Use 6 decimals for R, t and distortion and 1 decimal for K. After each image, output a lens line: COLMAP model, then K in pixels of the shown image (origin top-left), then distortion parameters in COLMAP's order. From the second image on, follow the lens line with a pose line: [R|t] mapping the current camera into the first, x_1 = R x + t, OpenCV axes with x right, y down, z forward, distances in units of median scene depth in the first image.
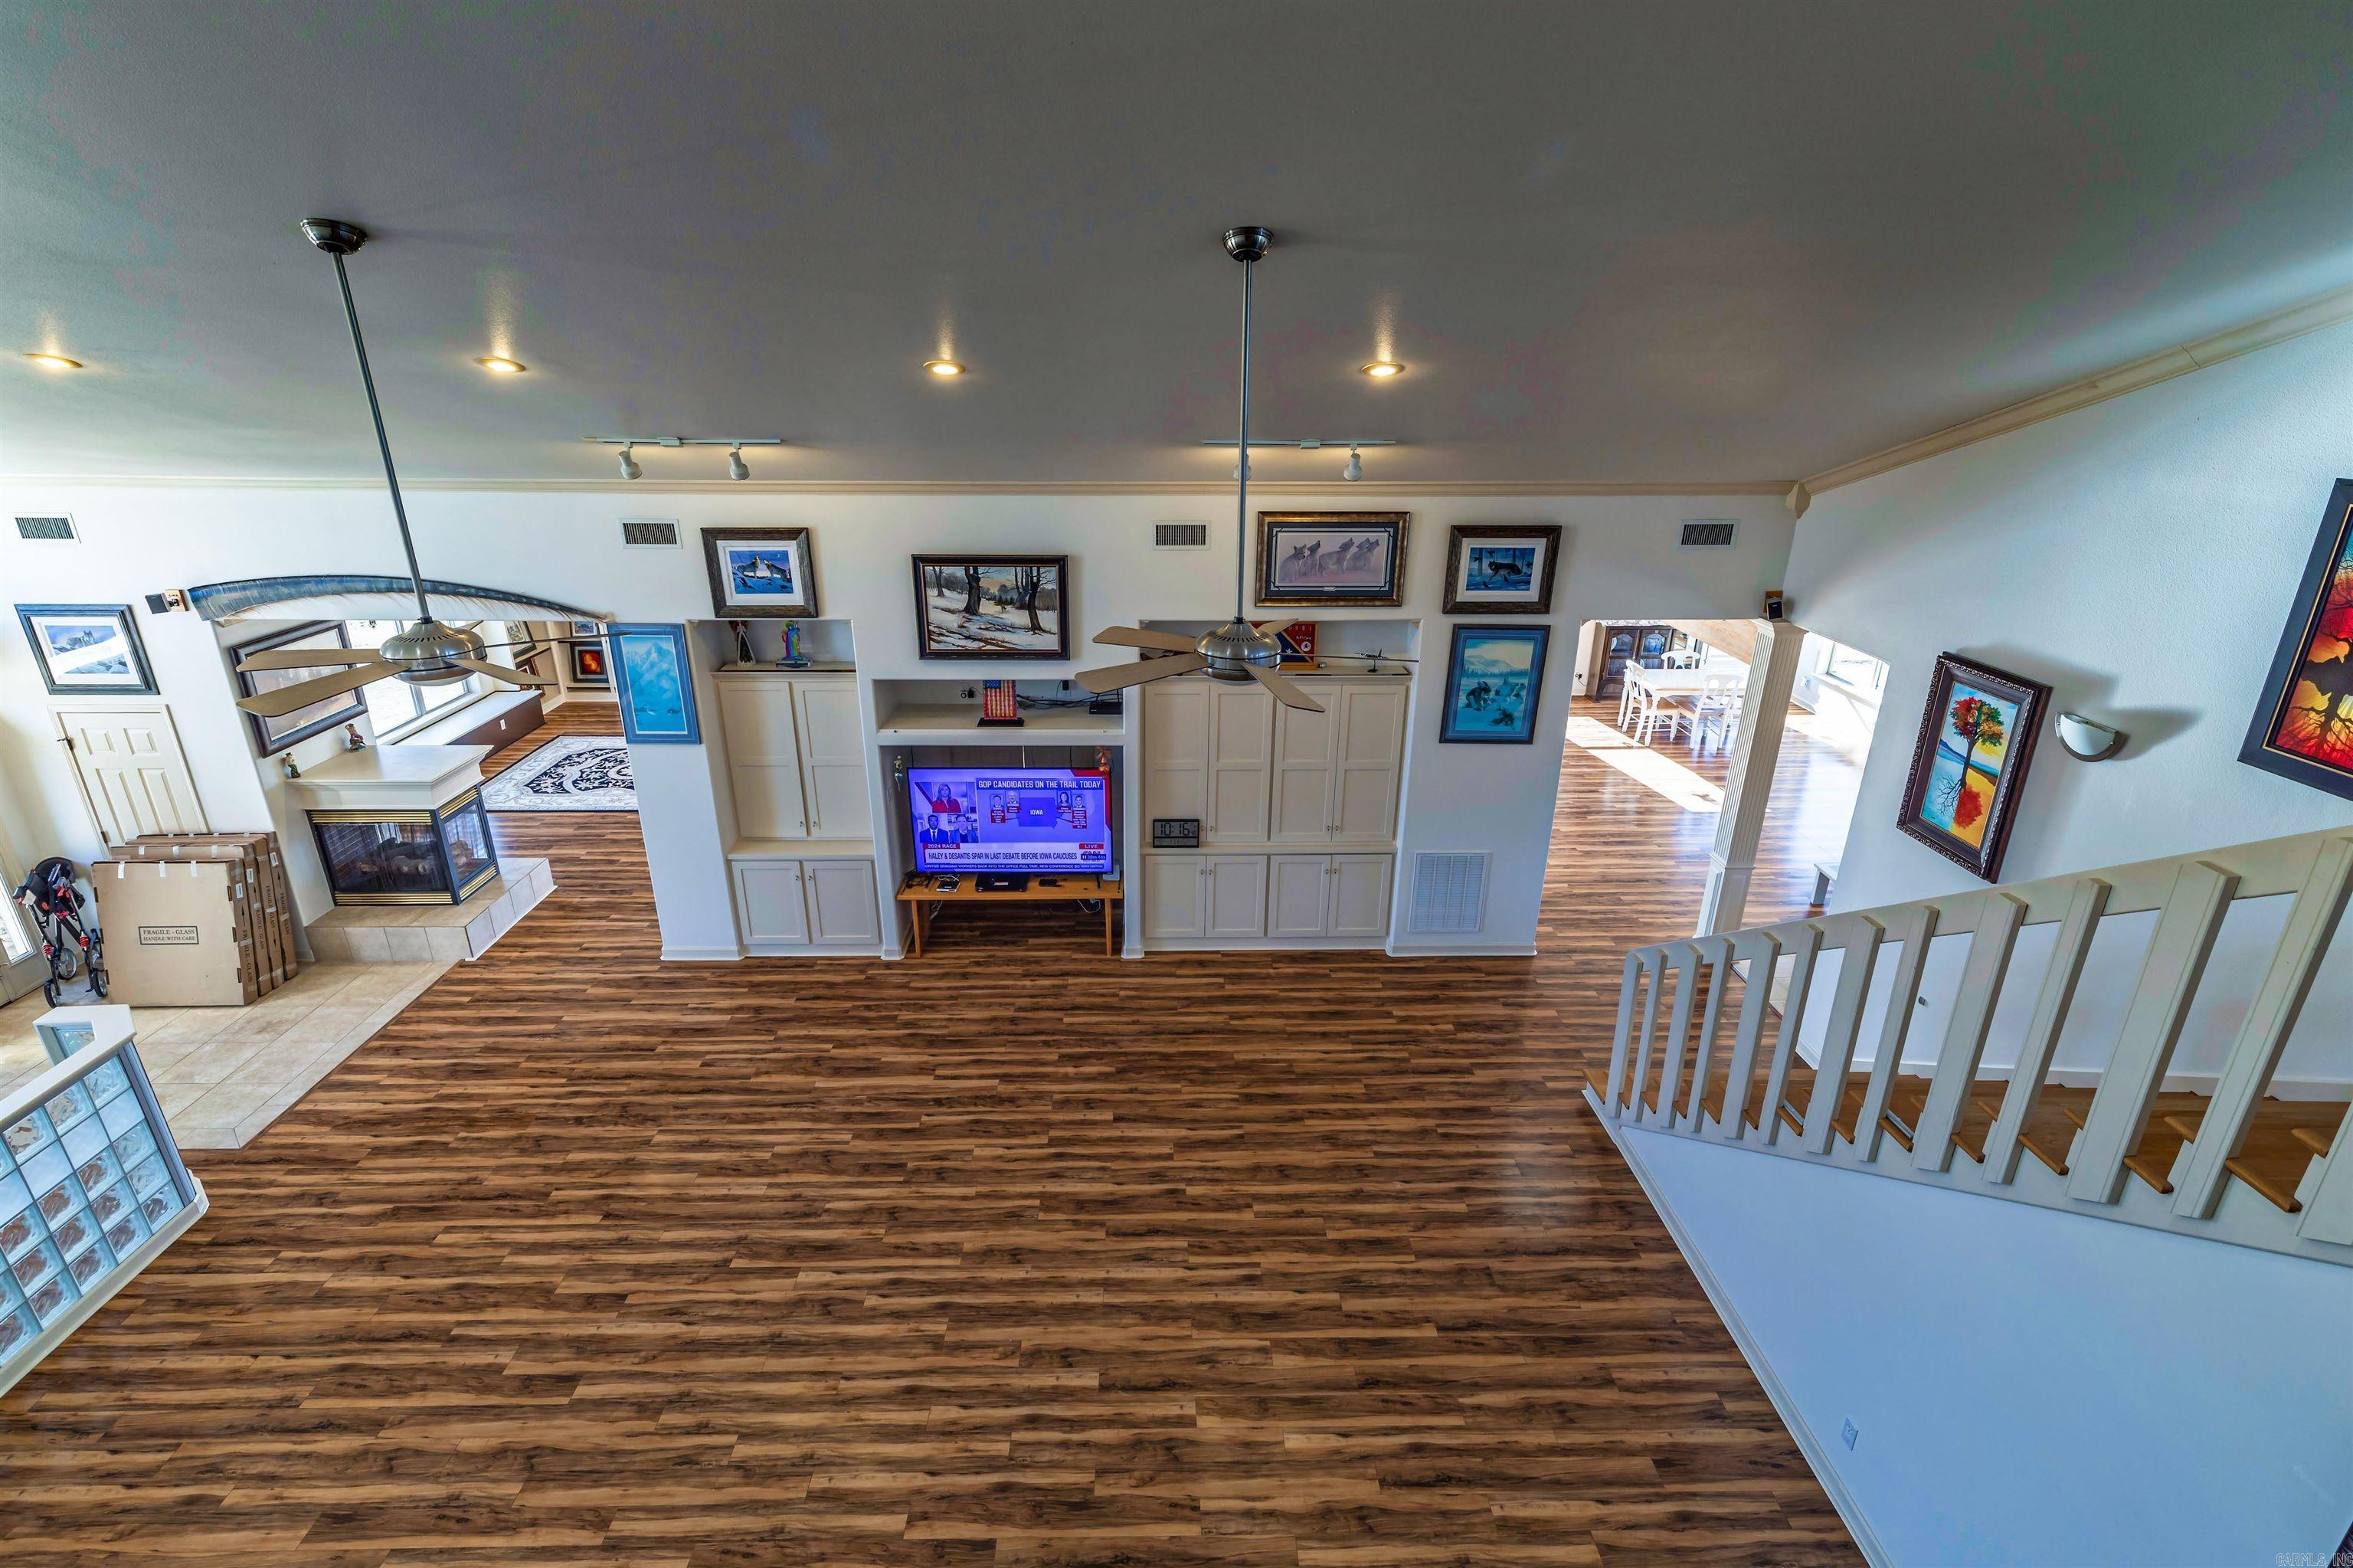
lens RADIAL K [[1080.7, 0, 1168.5], [0, 1080.7, 762.5], [0, 0, 1]] dist [0.012680, -0.006097]
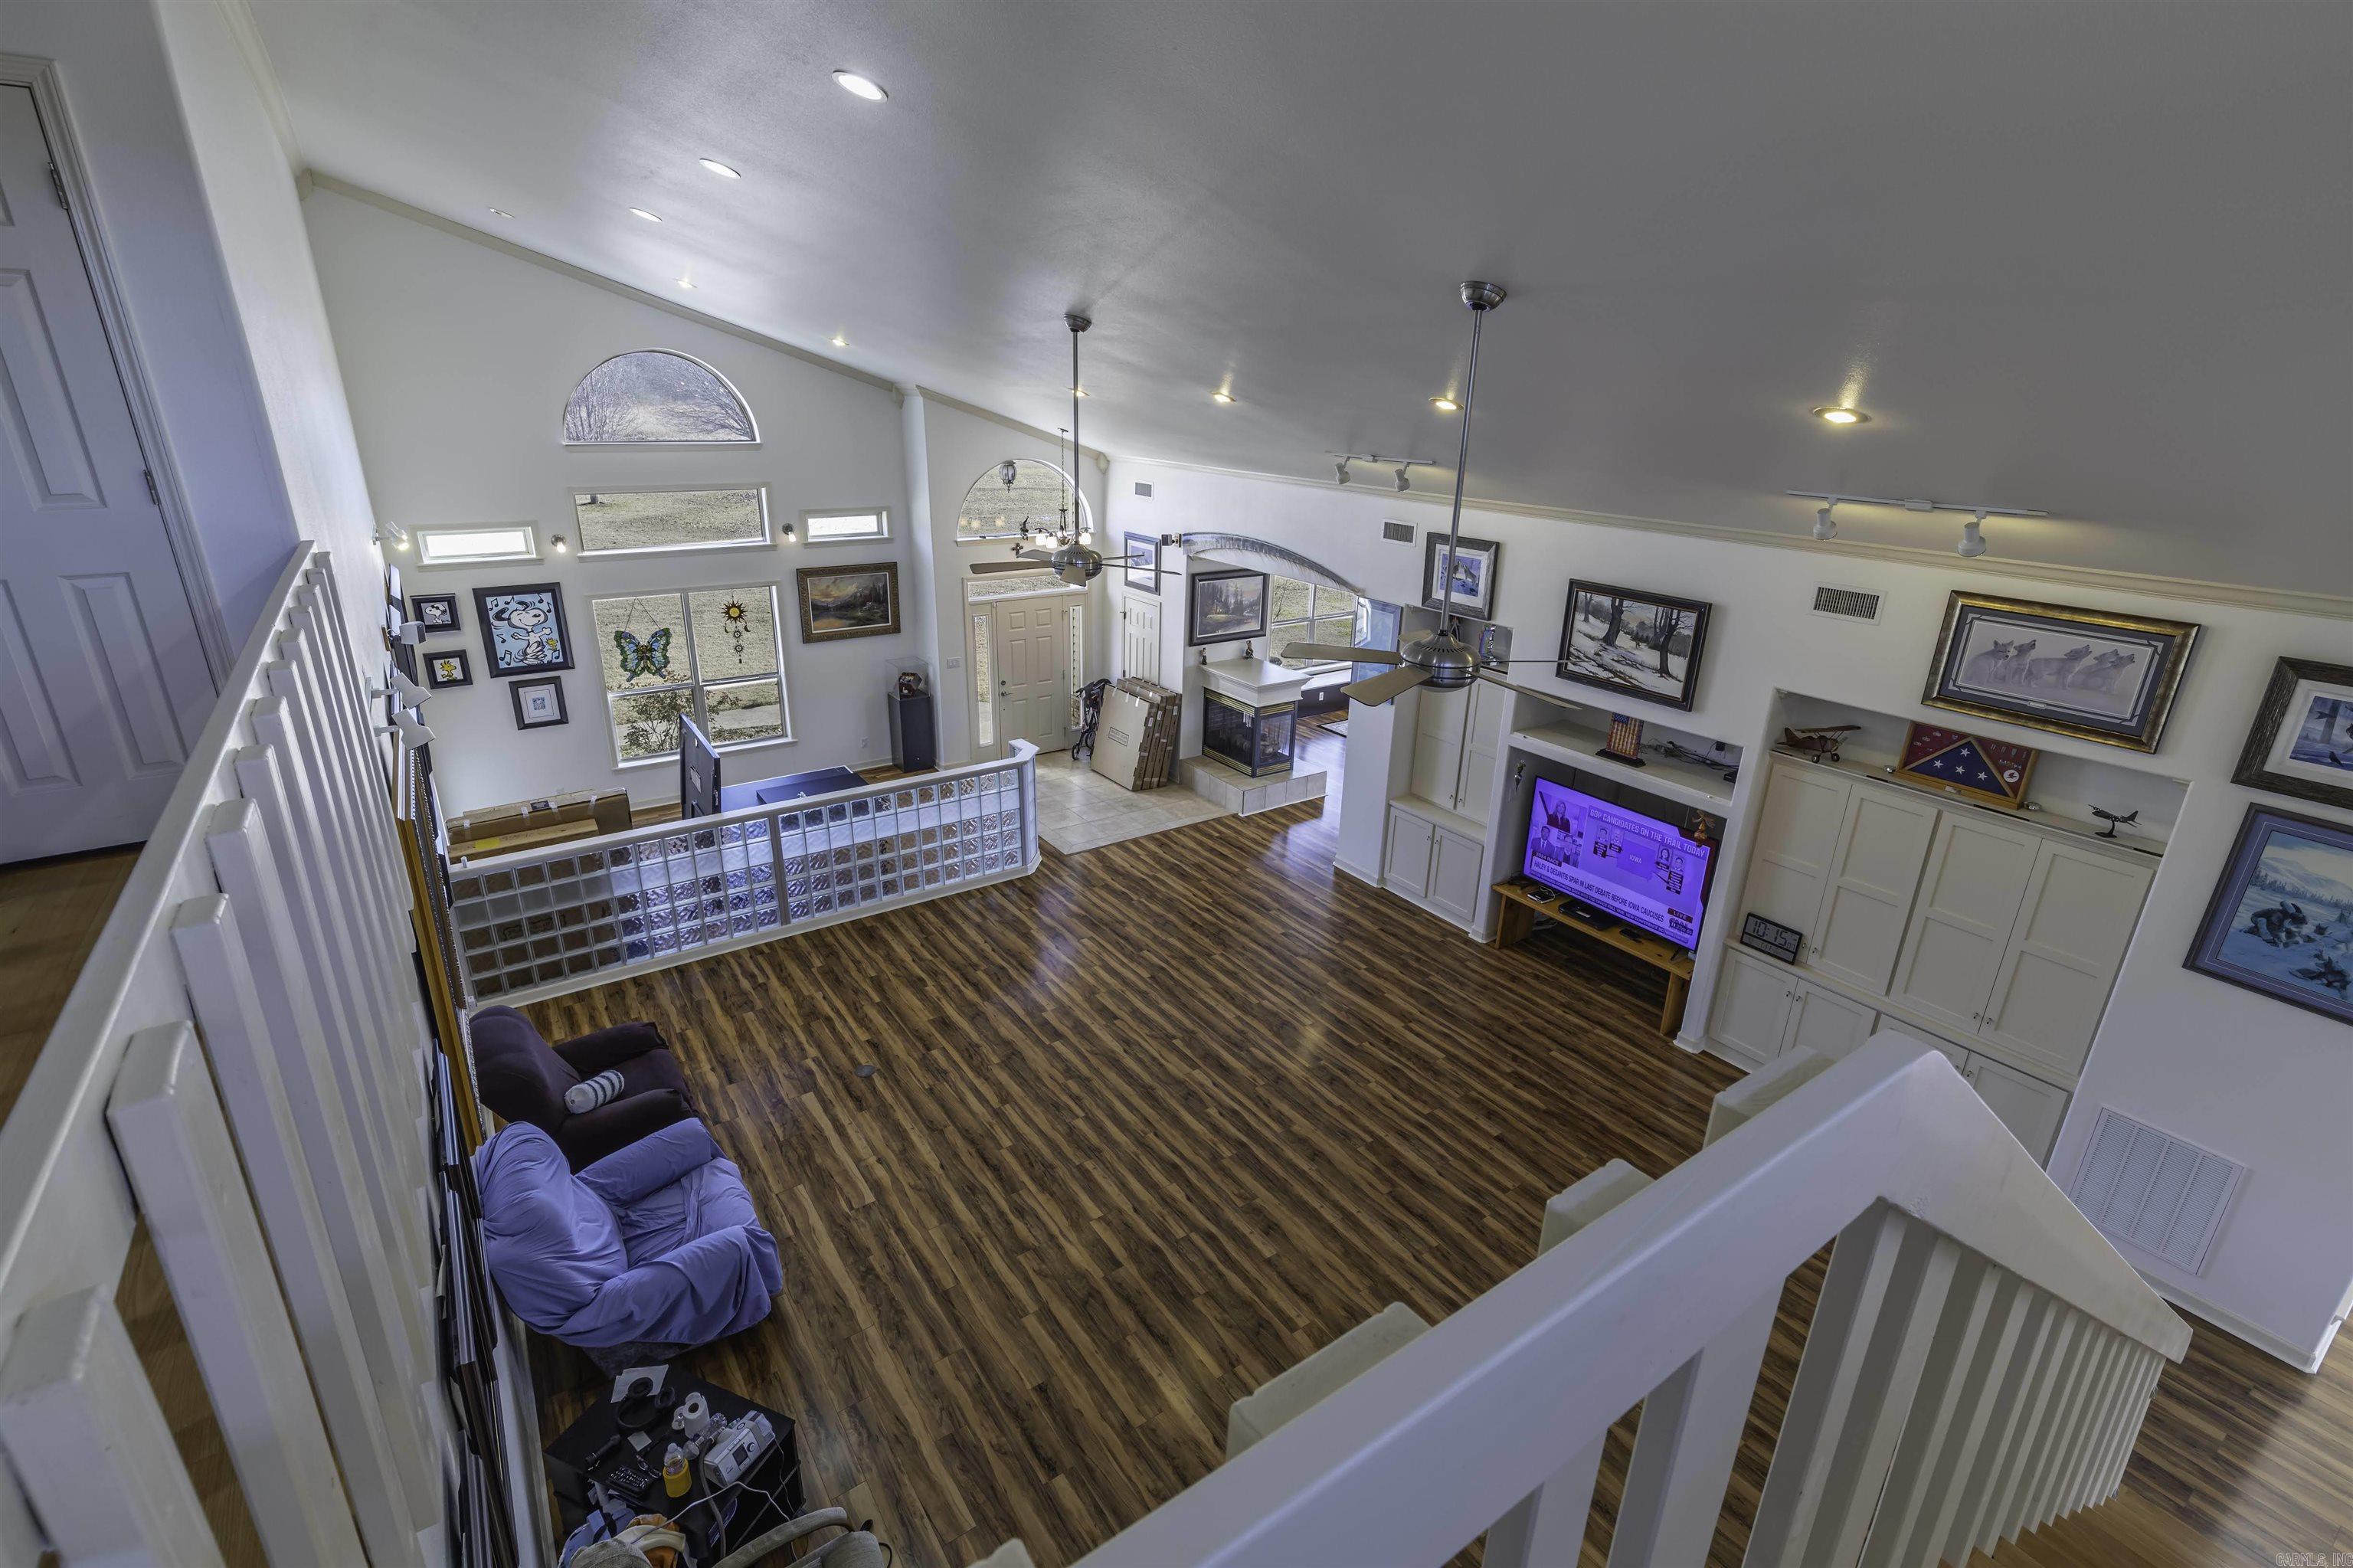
lens RADIAL K [[1080.7, 0, 1168.5], [0, 1080.7, 762.5], [0, 0, 1]] dist [0.012680, -0.006097]
pose [[0.546622, 0.280949, -0.788842, 0.430604], [-0.307279, 0.943618, 0.123146, -0.029518], [0.778963, 0.175081, 0.602132, 0.074910]]
